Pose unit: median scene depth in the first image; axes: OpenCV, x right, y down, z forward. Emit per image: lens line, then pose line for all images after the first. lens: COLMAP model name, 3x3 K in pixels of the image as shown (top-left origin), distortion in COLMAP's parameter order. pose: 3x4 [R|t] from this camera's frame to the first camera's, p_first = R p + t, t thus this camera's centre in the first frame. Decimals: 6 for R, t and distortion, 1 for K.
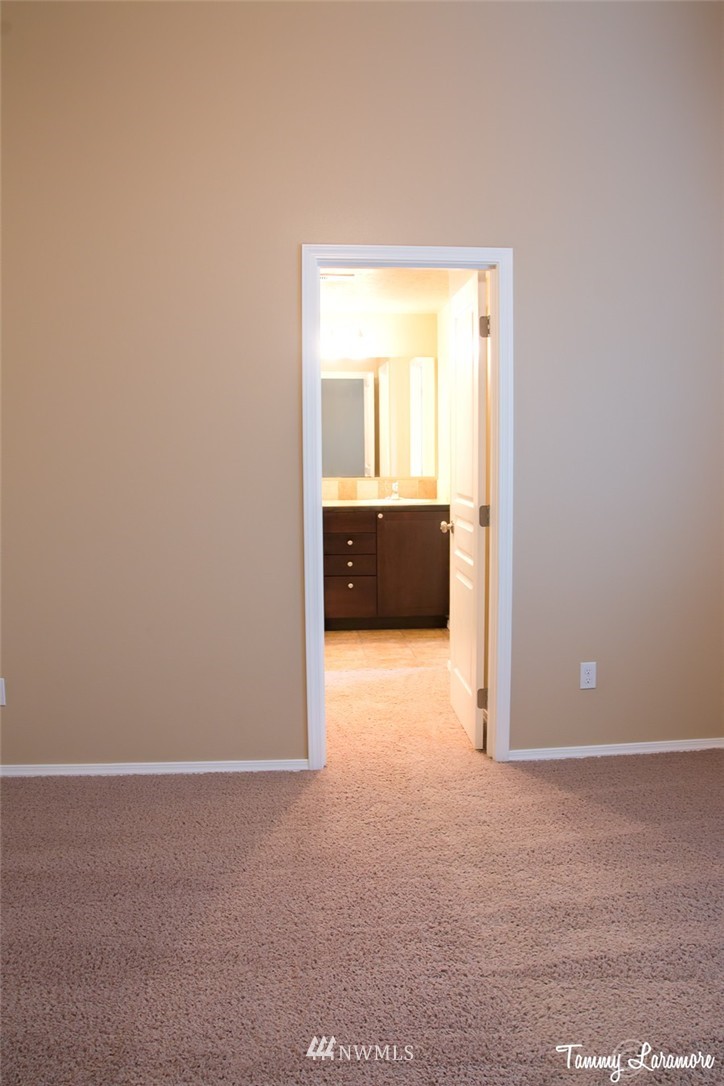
lens RADIAL K [[903.2, 0, 362.0], [0, 903.2, 543.0], [0, 0, 1]] dist [-0.168839, 0.121583]
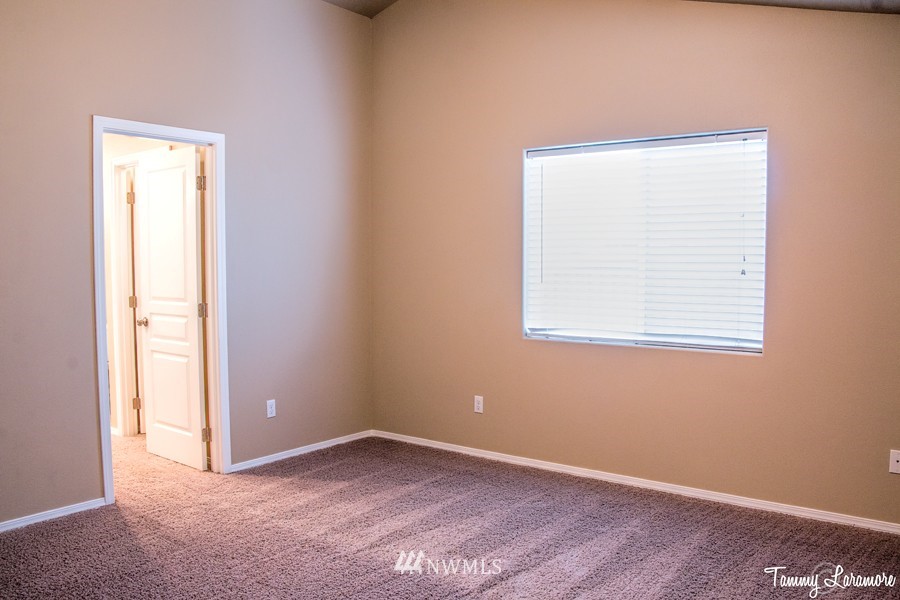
lens RADIAL K [[748.5, 0, 449.4], [0, 748.5, 314.7], [0, 0, 1]] dist [-0.168839, 0.121583]
pose [[0.672495, -0.045067, 0.738728, -0.515024], [0.077655, 0.996931, -0.009873, 0.022109], [-0.736016, 0.064005, 0.673931, -0.123076]]
